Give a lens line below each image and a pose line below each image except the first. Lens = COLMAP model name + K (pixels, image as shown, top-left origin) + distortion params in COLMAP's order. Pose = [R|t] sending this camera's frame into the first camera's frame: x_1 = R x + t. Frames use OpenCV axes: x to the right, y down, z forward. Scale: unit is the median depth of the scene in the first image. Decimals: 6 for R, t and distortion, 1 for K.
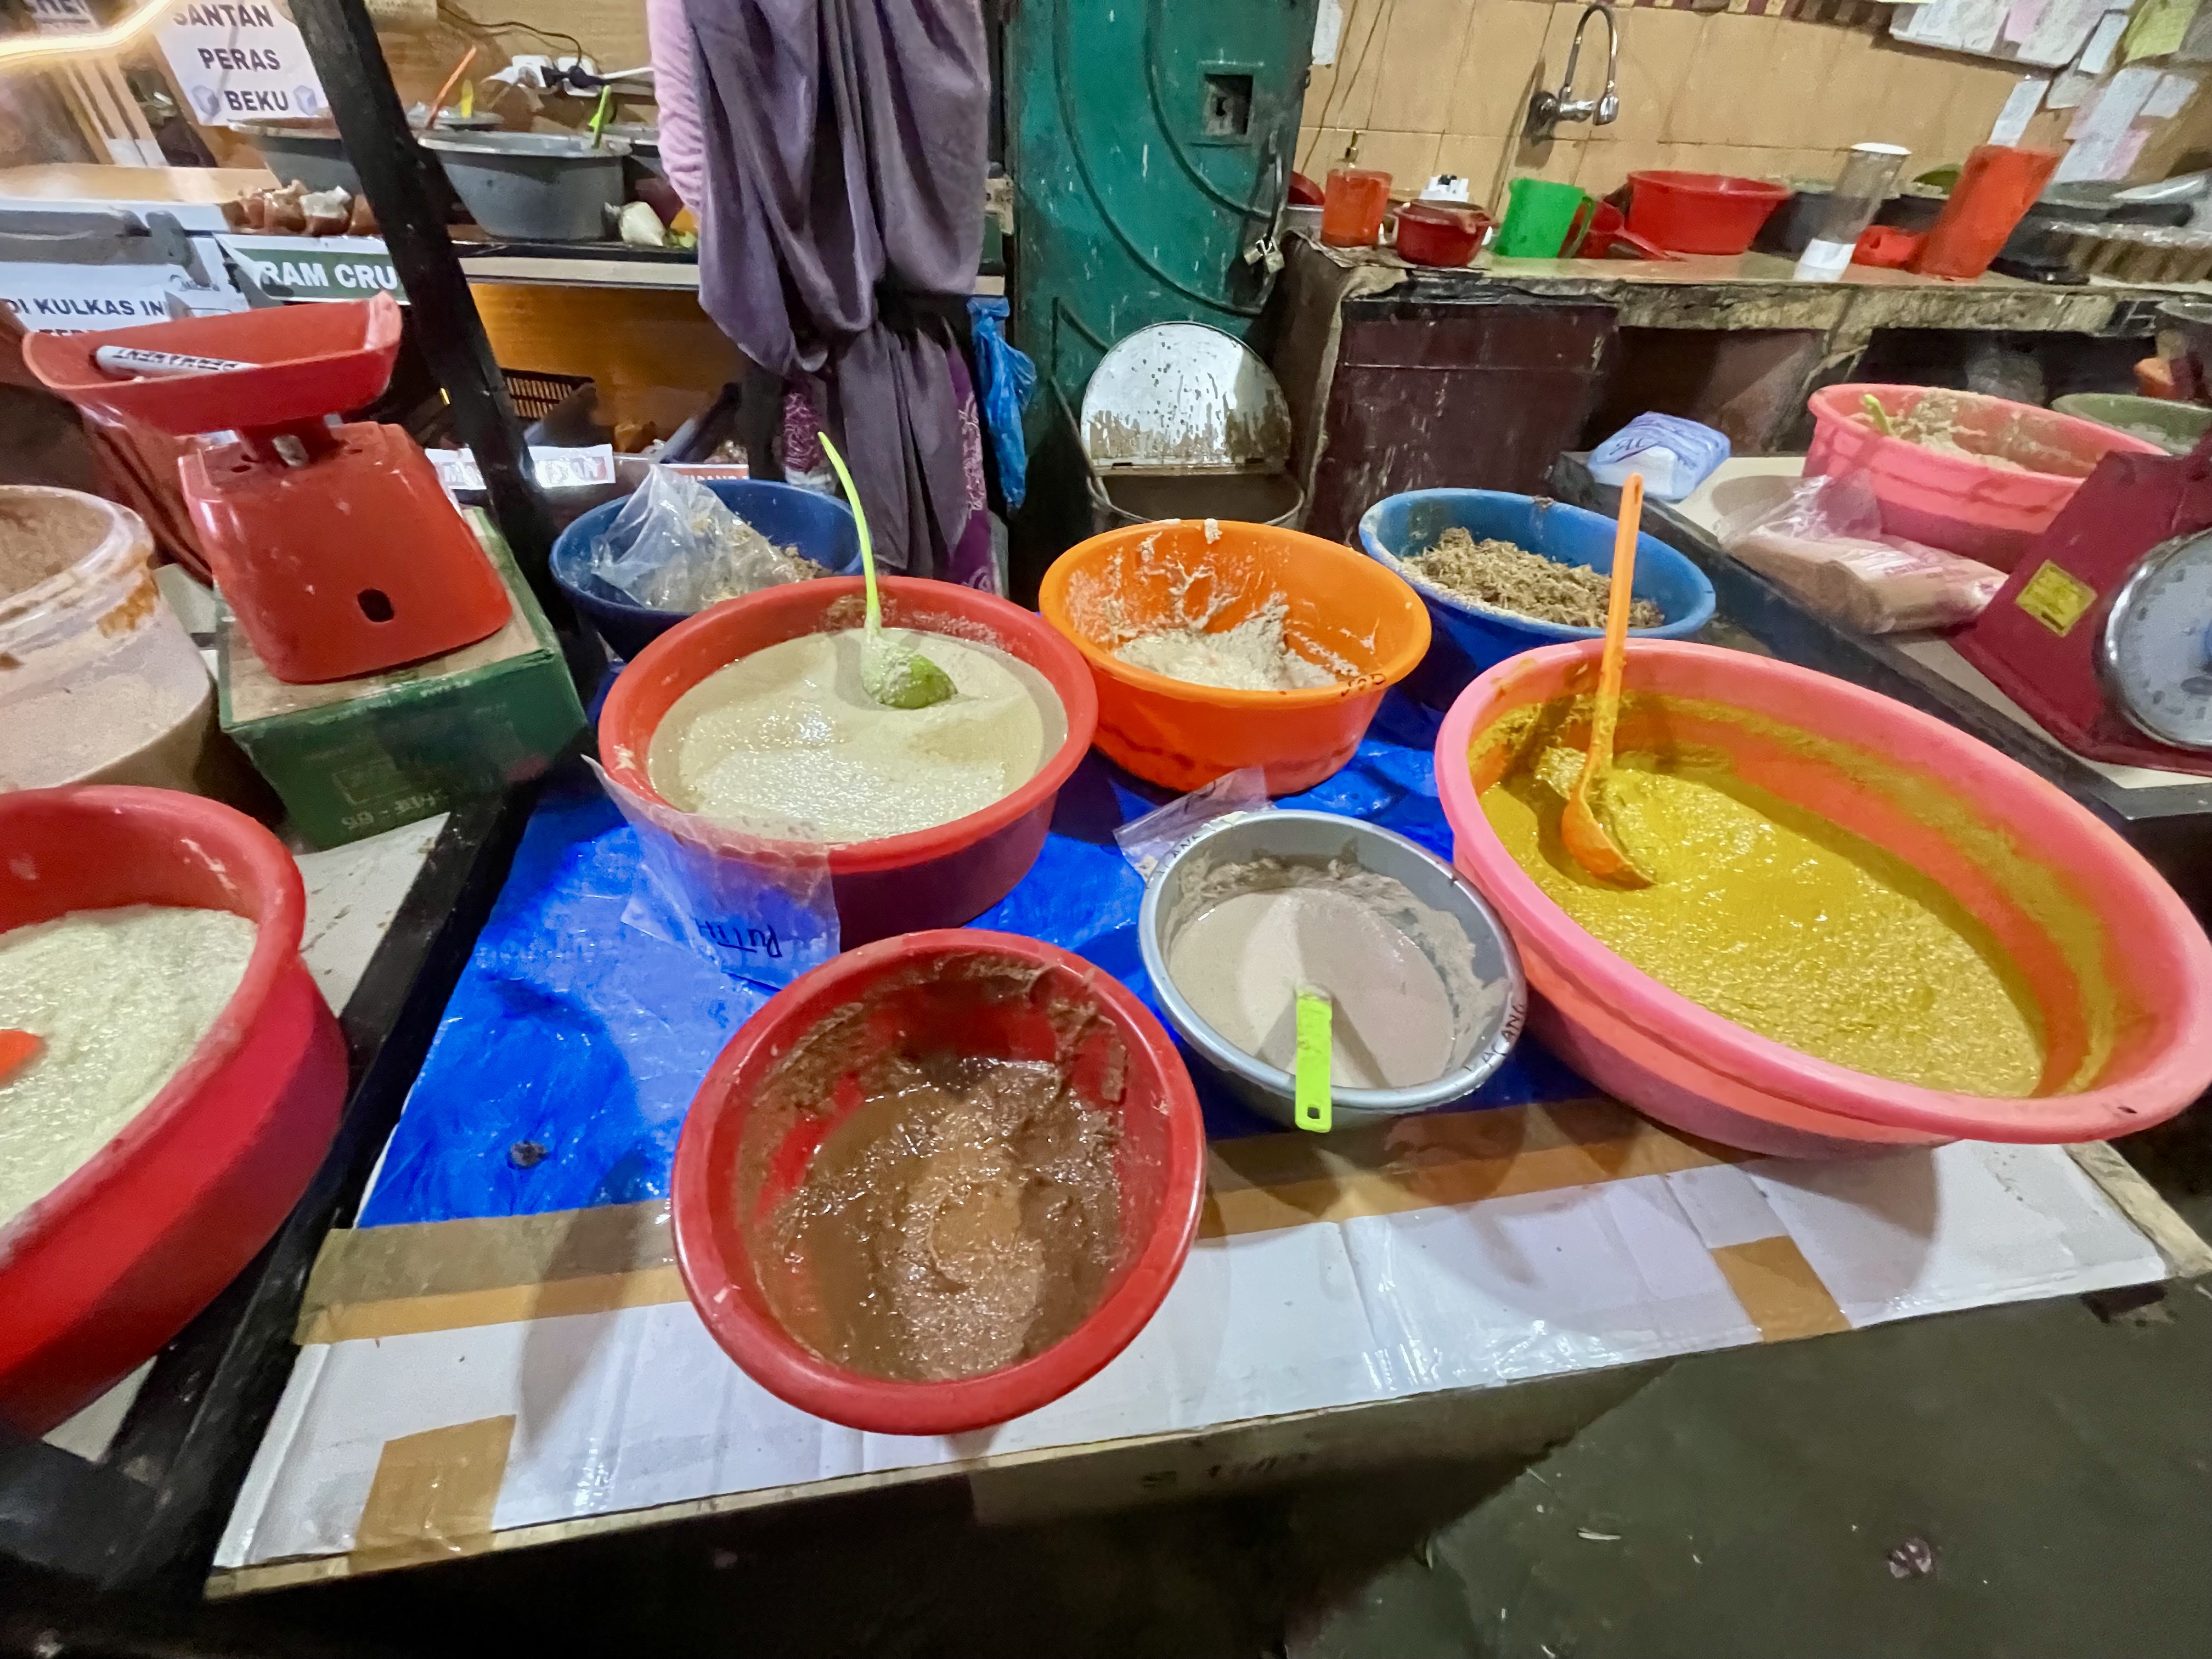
lens RADIAL K [[888.9, 0, 1100.0], [0, 888.9, 822.3], [0, 0, 1]] dist [-0.001979, 0.000121]
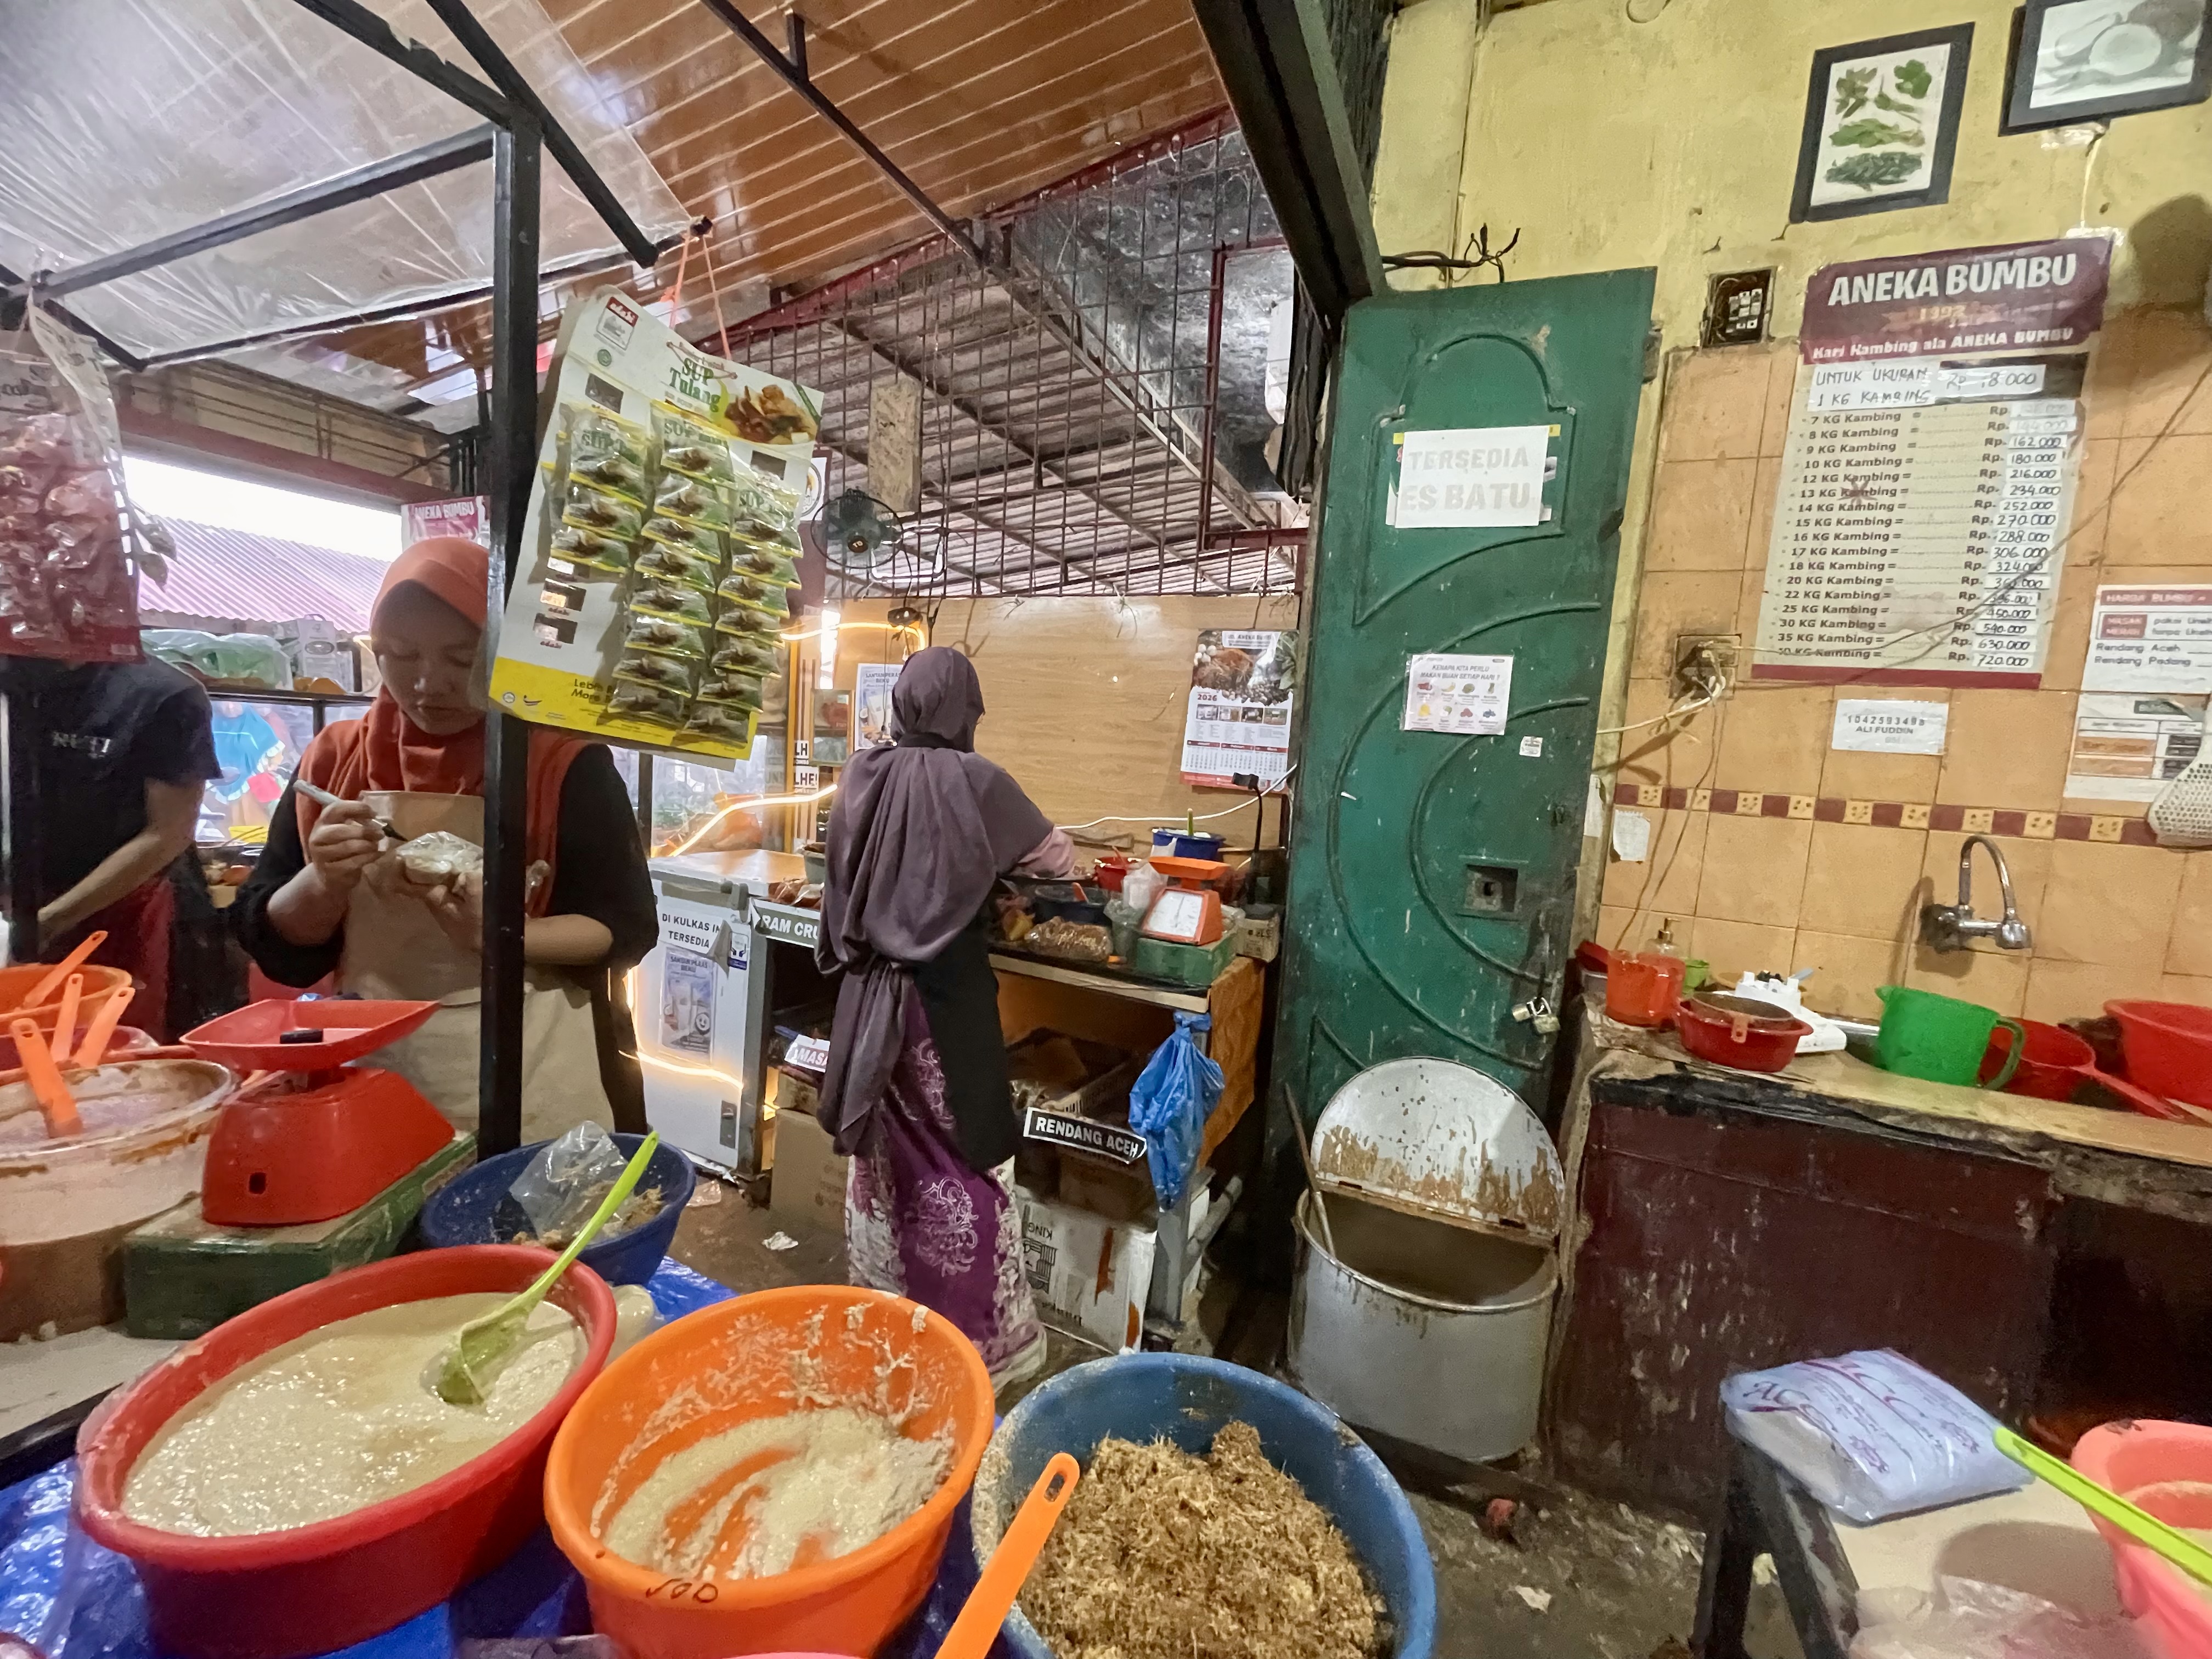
lens RADIAL K [[898.6, 0, 1106.0], [0, 898.6, 829.5], [0, 0, 1]] dist [-0.002471, 0.000828]
pose [[0.835860, 0.065300, -0.545045, 0.305152], [-0.385591, 0.776545, -0.498293, -0.129914], [0.390713, 0.626668, 0.674263, 0.039812]]
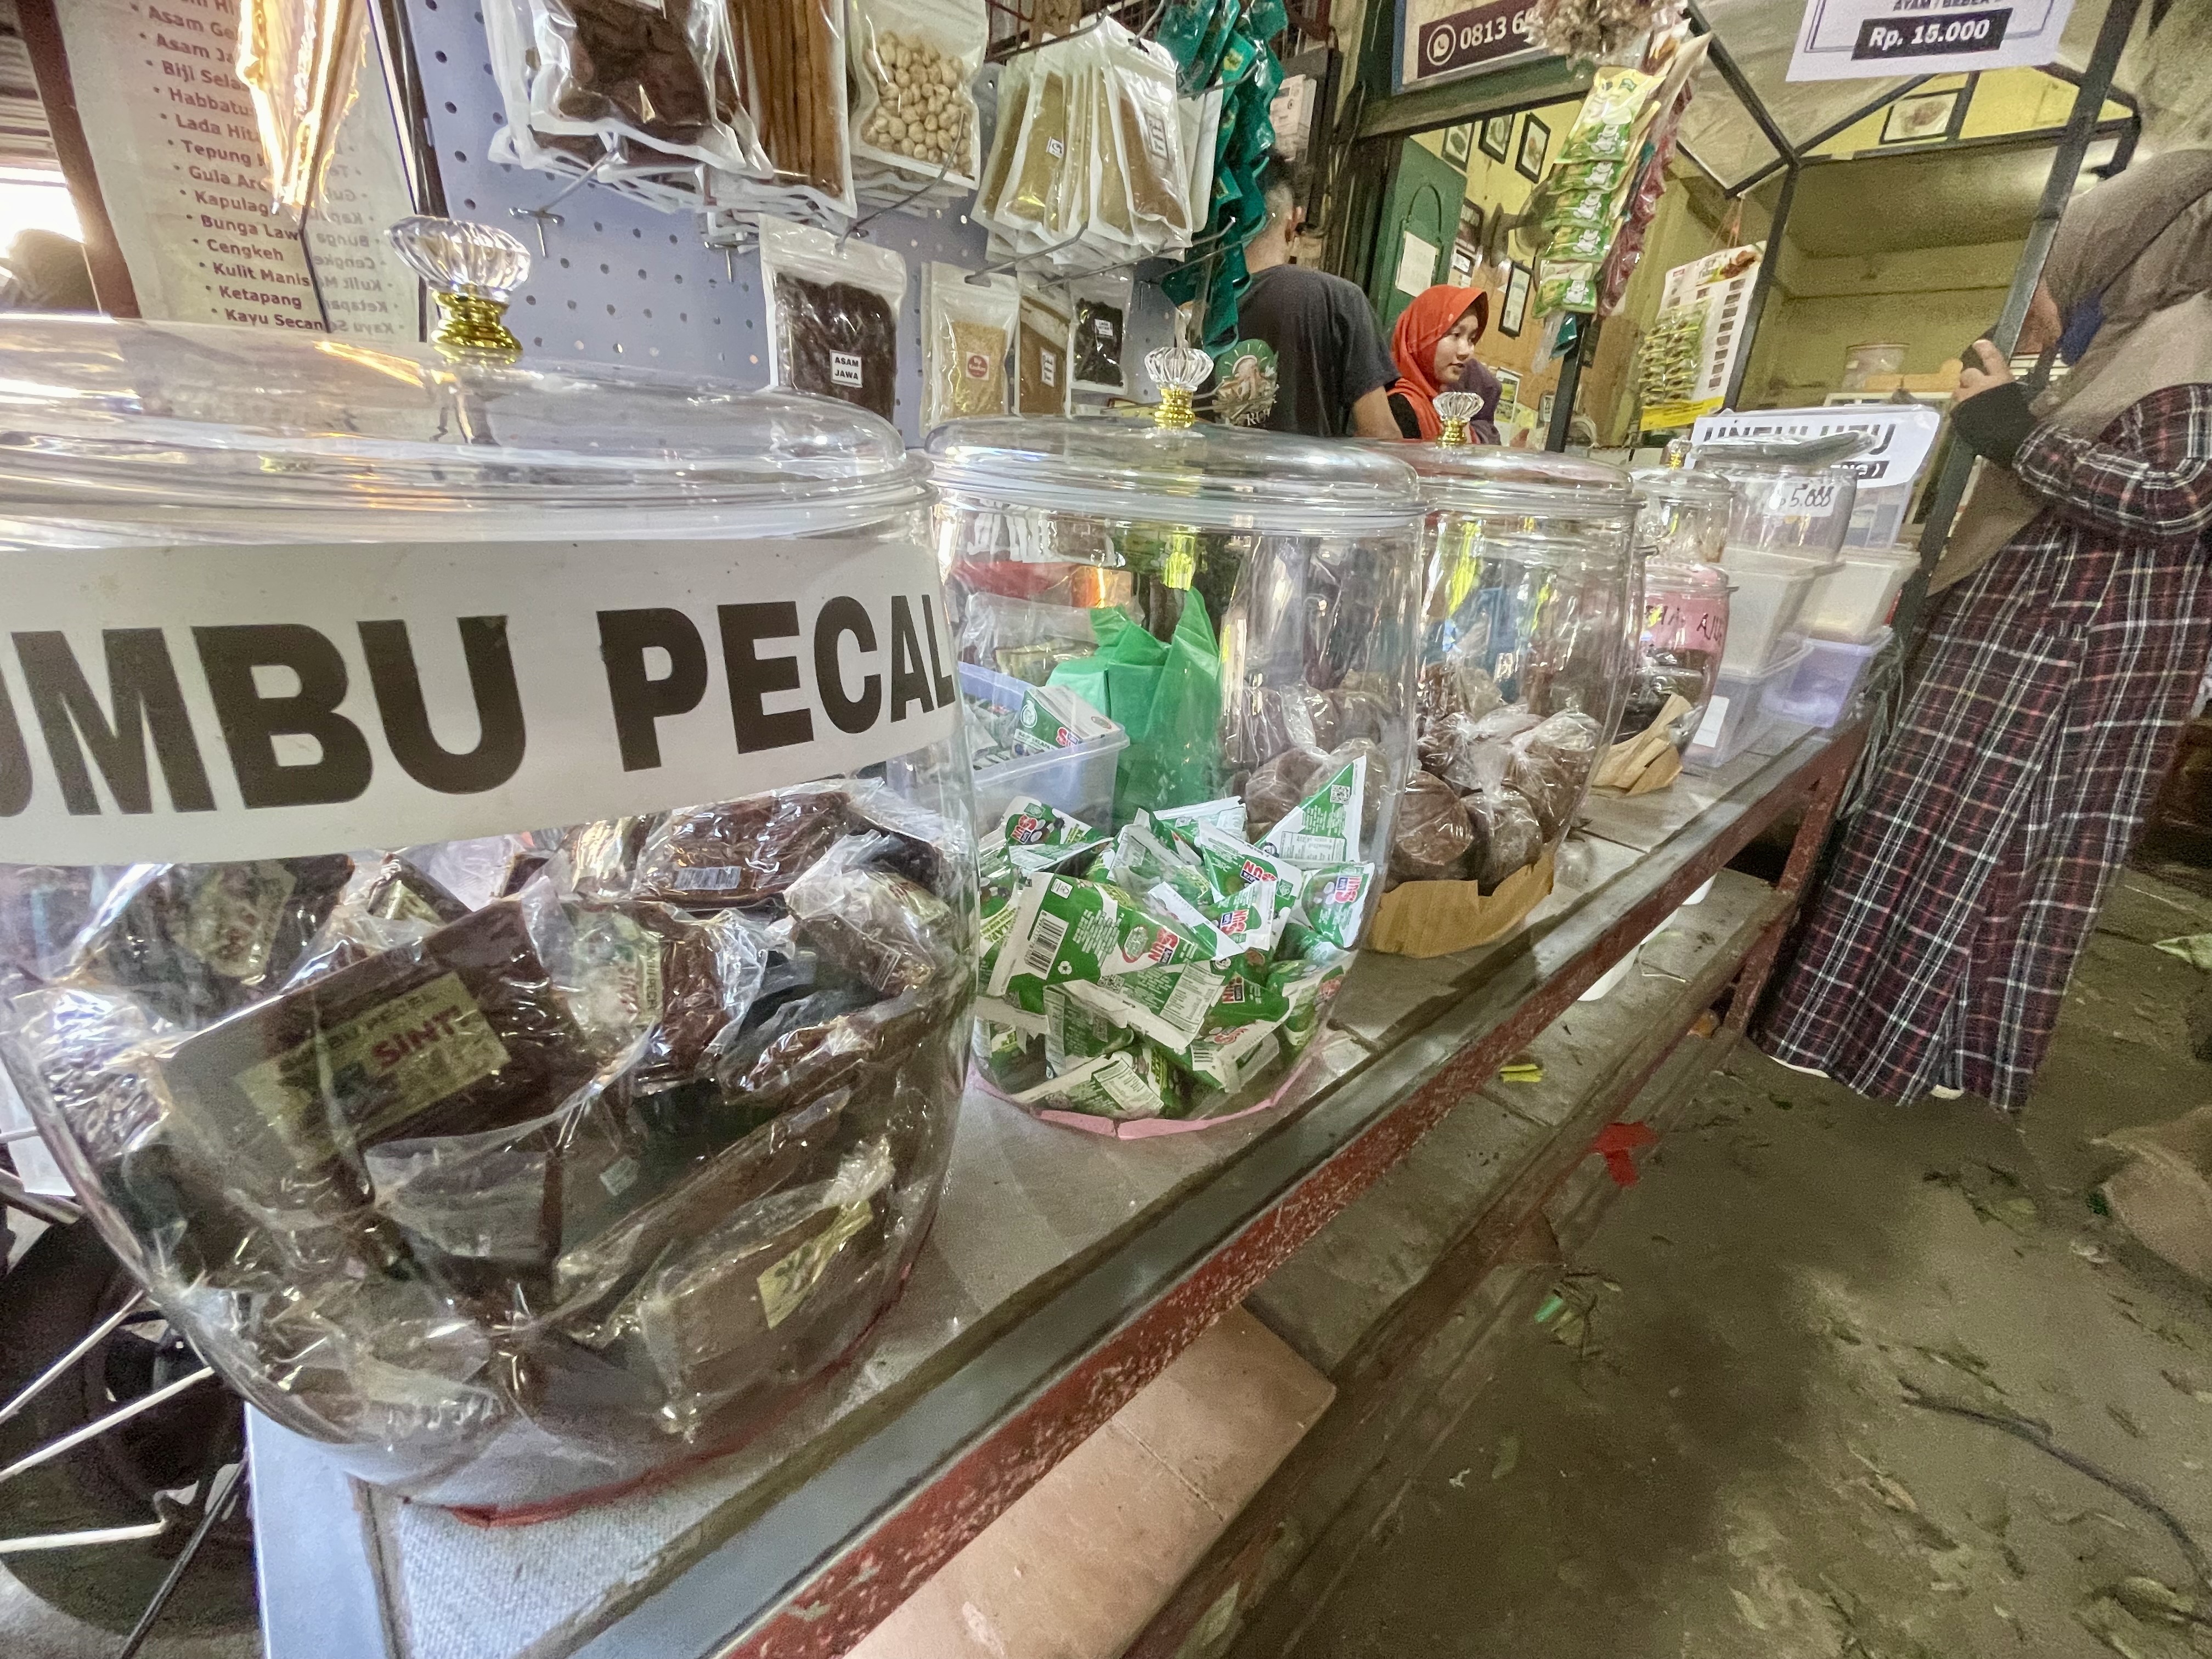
lens RADIAL K [[883.4, 0, 1103.4], [0, 883.4, 807.4], [0, 0, 1]] dist [0.027165, -0.010778]
pose [[0.819461, -0.186490, 0.541946, -1.688615], [0.352112, 0.909901, -0.219311, 0.170647], [-0.452218, 0.370542, 0.811294, -0.208630]]
